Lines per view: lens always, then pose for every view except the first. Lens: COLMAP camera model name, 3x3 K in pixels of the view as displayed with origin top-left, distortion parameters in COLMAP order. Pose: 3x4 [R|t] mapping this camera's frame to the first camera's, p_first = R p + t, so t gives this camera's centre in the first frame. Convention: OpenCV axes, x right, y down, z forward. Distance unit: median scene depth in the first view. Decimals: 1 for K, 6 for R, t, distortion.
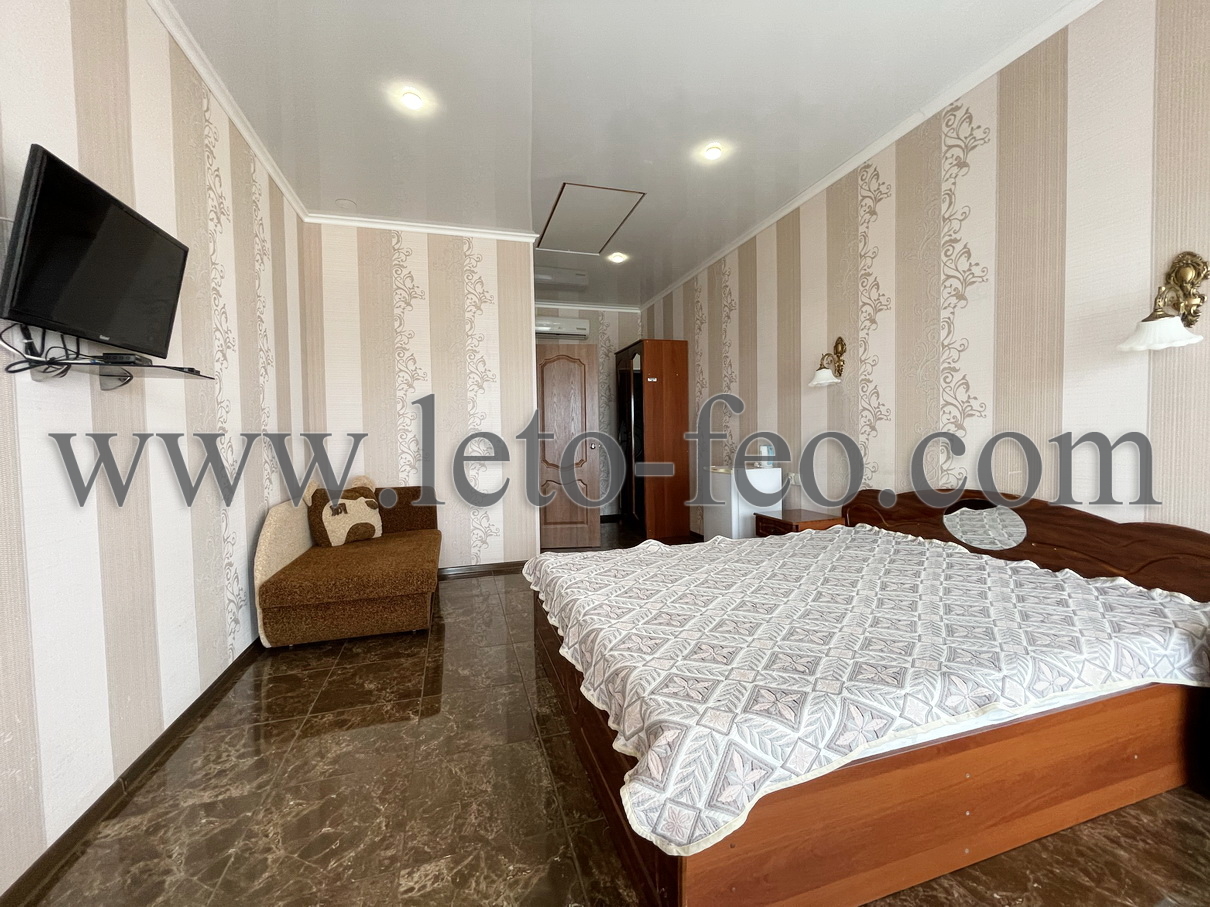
lens RADIAL K [[488.7, 0, 598.3], [0, 488.7, 455.2], [0, 0, 1]] dist [-0.003523, -0.000683]
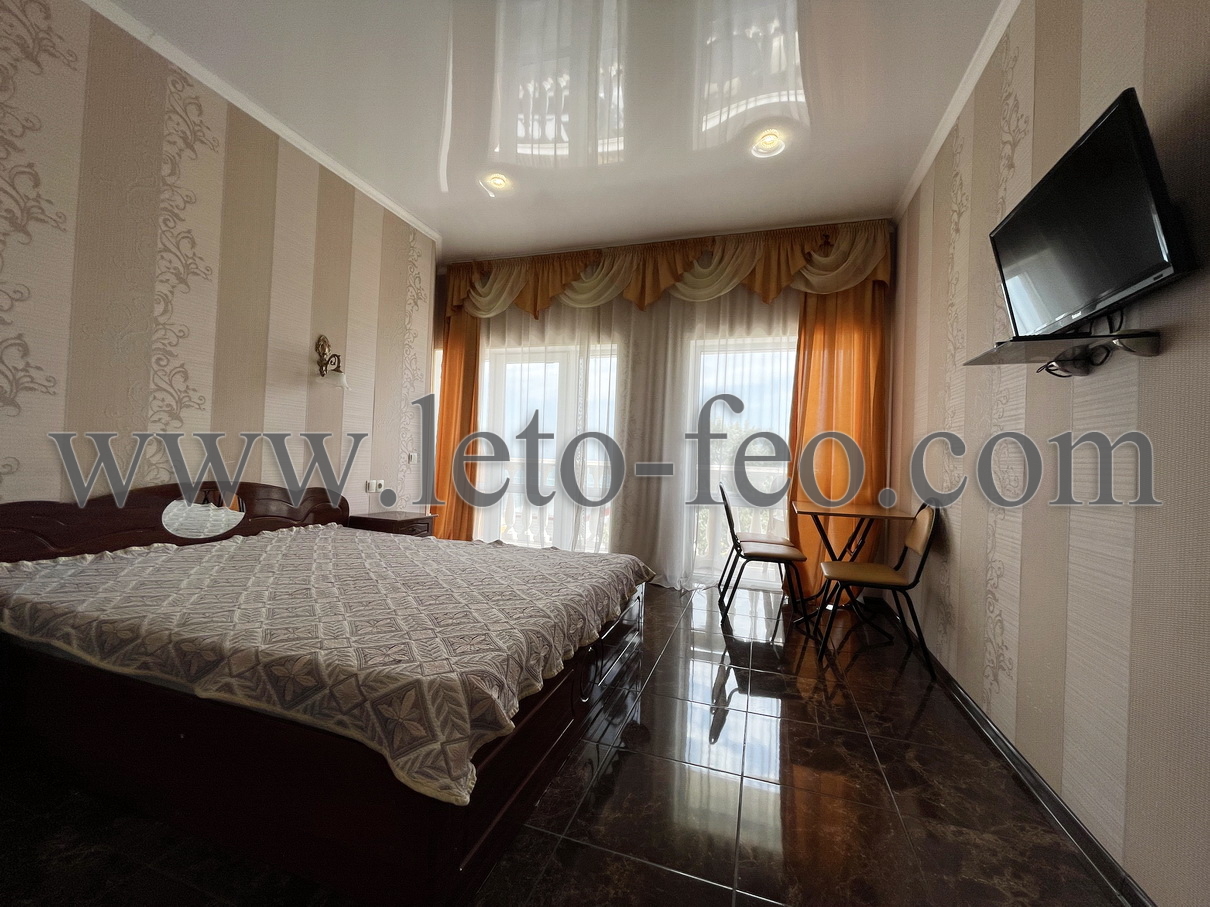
lens RADIAL K [[488.7, 0, 598.3], [0, 488.7, 455.2], [0, 0, 1]] dist [-0.003523, -0.000683]
pose [[-0.816155, -0.007747, 0.577781, -0.348453], [-0.002664, 0.999950, 0.009643, 0.003526], [-0.577827, 0.006331, -0.816135, 0.972268]]
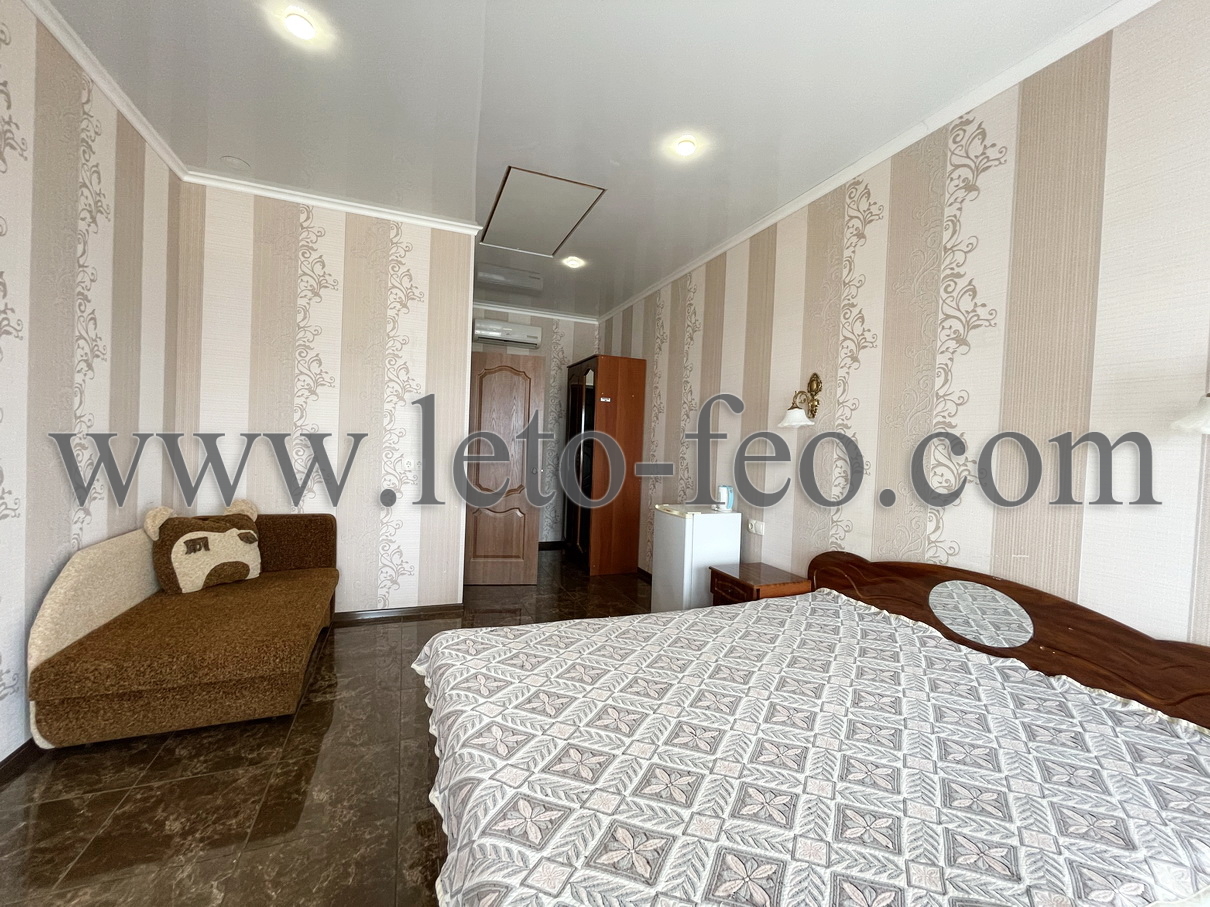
lens RADIAL K [[488.7, 0, 598.3], [0, 488.7, 455.2], [0, 0, 1]] dist [-0.003523, -0.000683]
pose [[0.994341, 0.056447, 0.089999, 0.033987], [-0.055182, 0.998340, -0.016483, -0.057141], [-0.090780, 0.011423, 0.995805, 0.156816]]
